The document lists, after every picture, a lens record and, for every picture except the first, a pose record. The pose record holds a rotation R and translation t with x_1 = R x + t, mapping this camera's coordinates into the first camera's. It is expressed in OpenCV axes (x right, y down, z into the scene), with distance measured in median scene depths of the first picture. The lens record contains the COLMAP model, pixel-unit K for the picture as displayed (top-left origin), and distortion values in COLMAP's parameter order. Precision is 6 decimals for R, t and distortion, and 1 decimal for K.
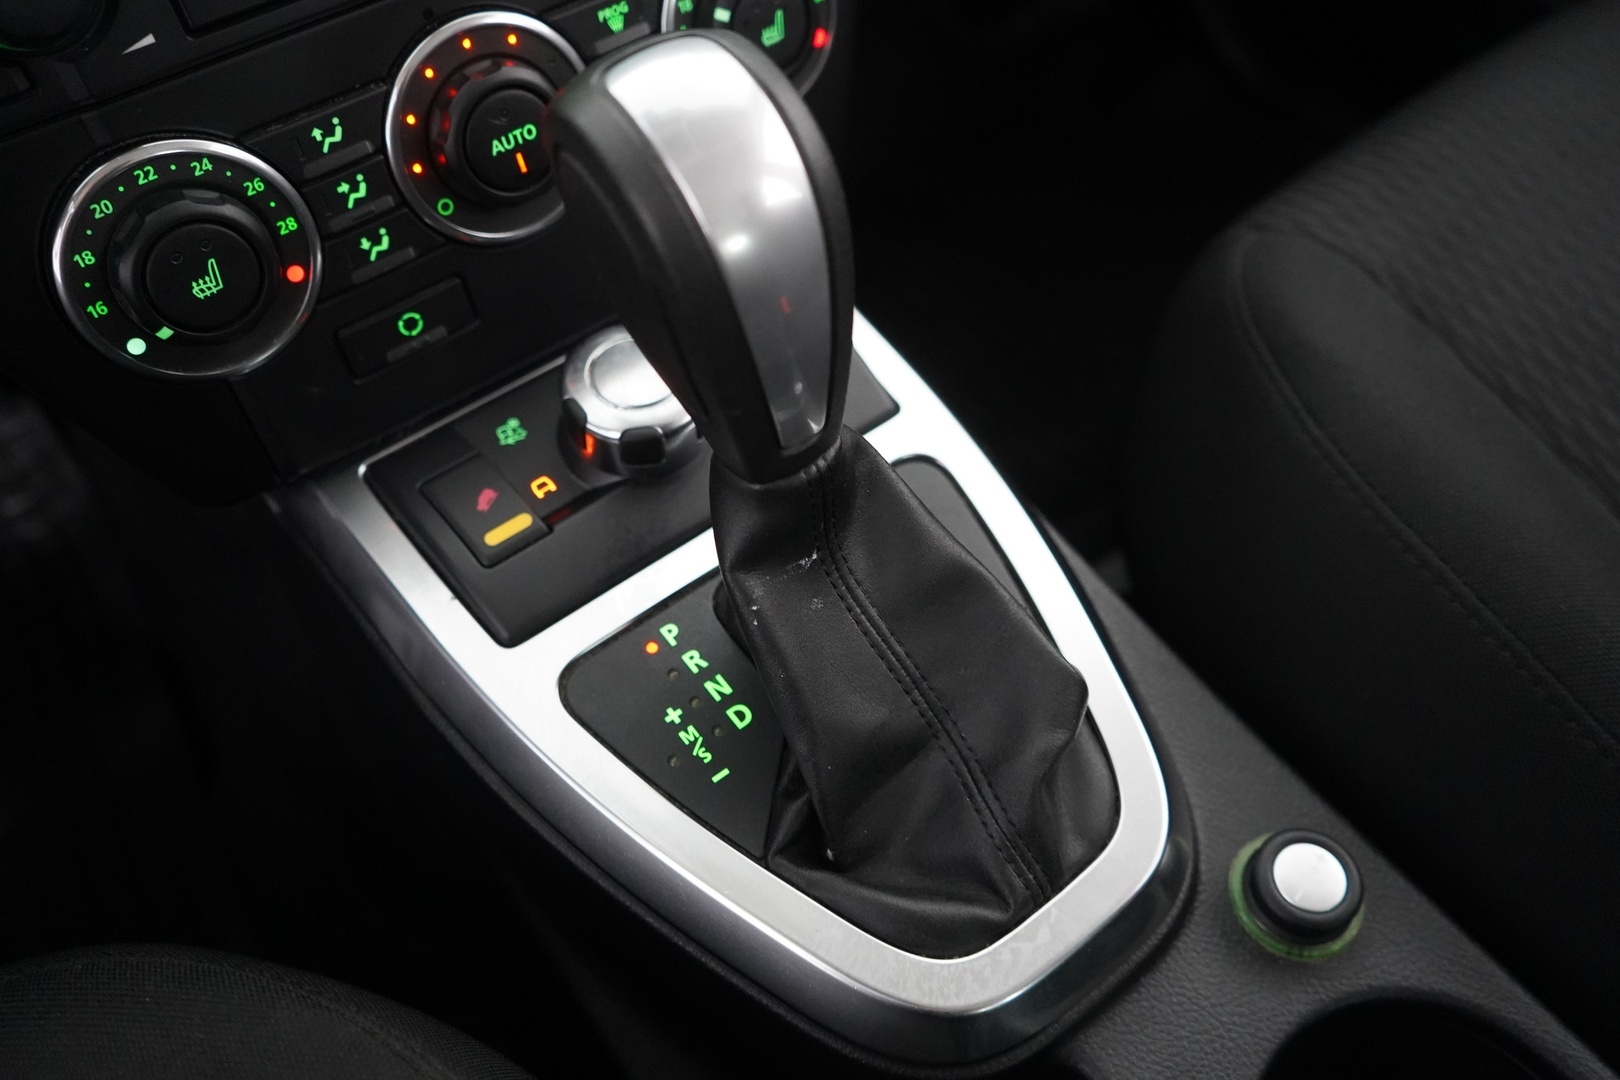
lens RADIAL K [[1306.6, 0, 807.1], [0, 1306.6, 532.5], [0, 0, 1]] dist [-0.016229, 0.015984]
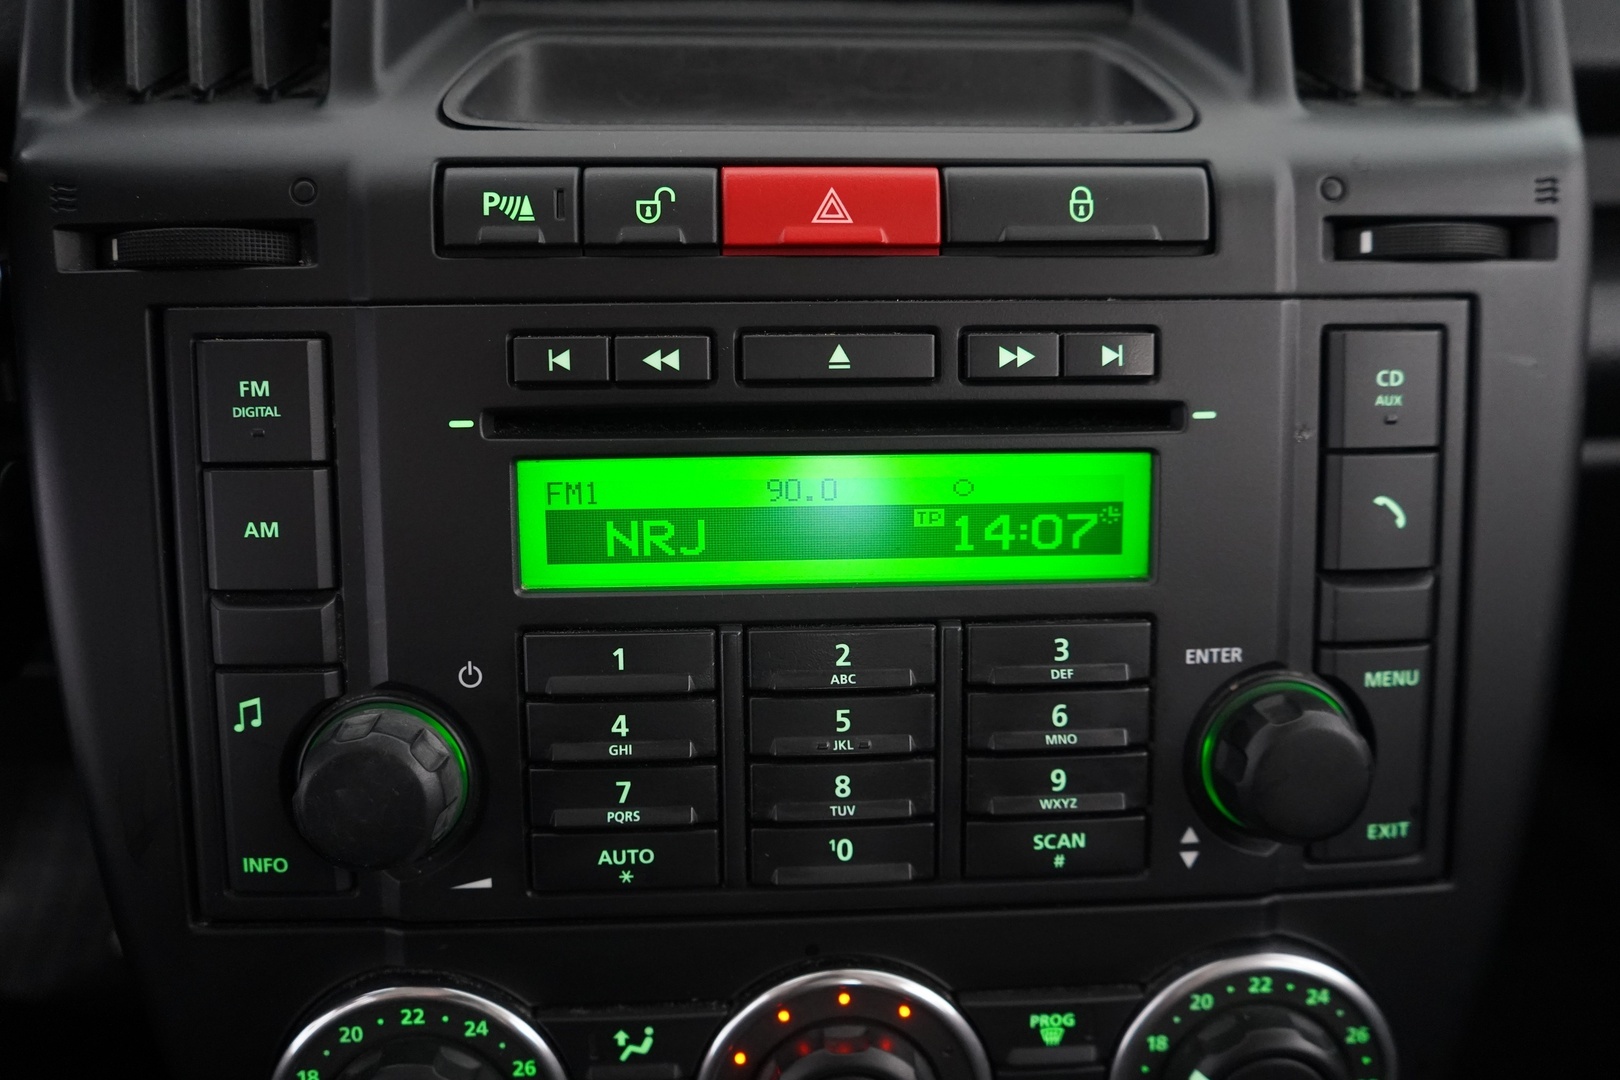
lens RADIAL K [[1306.6, 0, 806.1], [0, 1306.6, 529.4], [0, 0, 1]] dist [-0.016229, 0.015984]
pose [[0.824800, 0.272223, -0.495580, 0.029557], [-0.461268, 0.830856, -0.311303, -0.355257], [0.327012, 0.485358, 0.810858, 0.225430]]
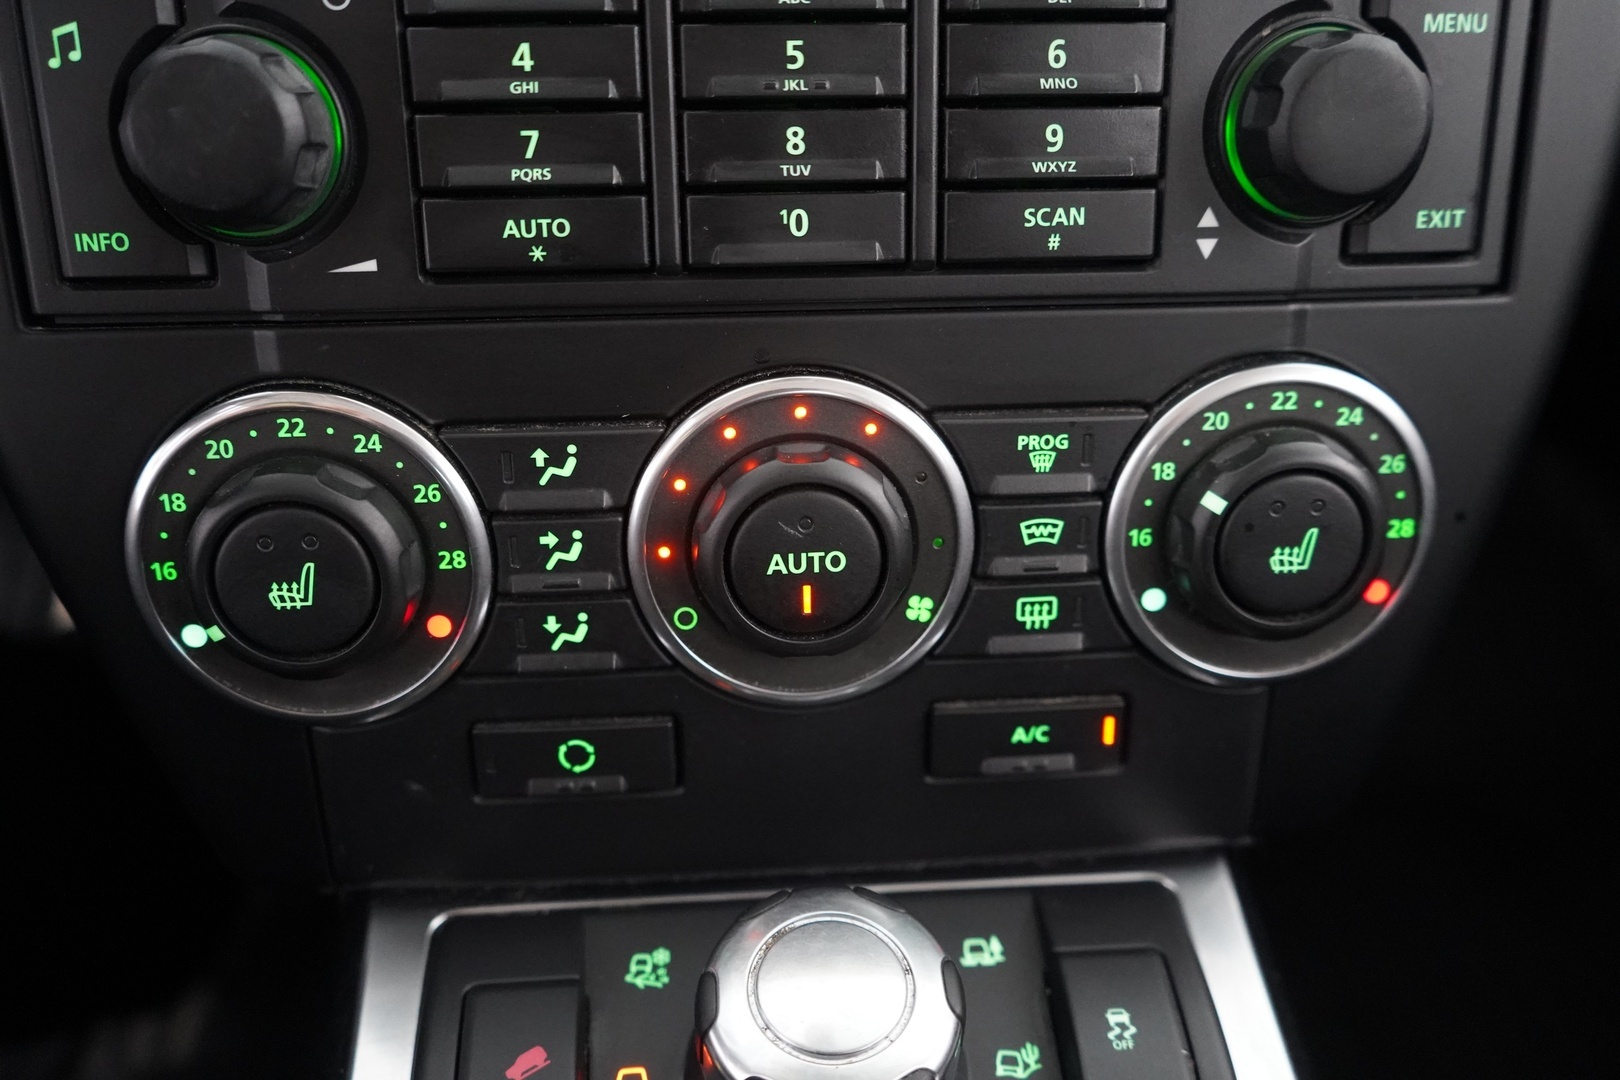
lens RADIAL K [[1306.6, 0, 813.5], [0, 1306.6, 540.6], [0, 0, 1]] dist [-0.016229, 0.015984]
pose [[0.834415, 0.325639, -0.444647, 0.061721], [-0.450665, 0.867556, -0.210351, -0.181368], [0.317258, 0.375907, 0.870656, 0.447124]]
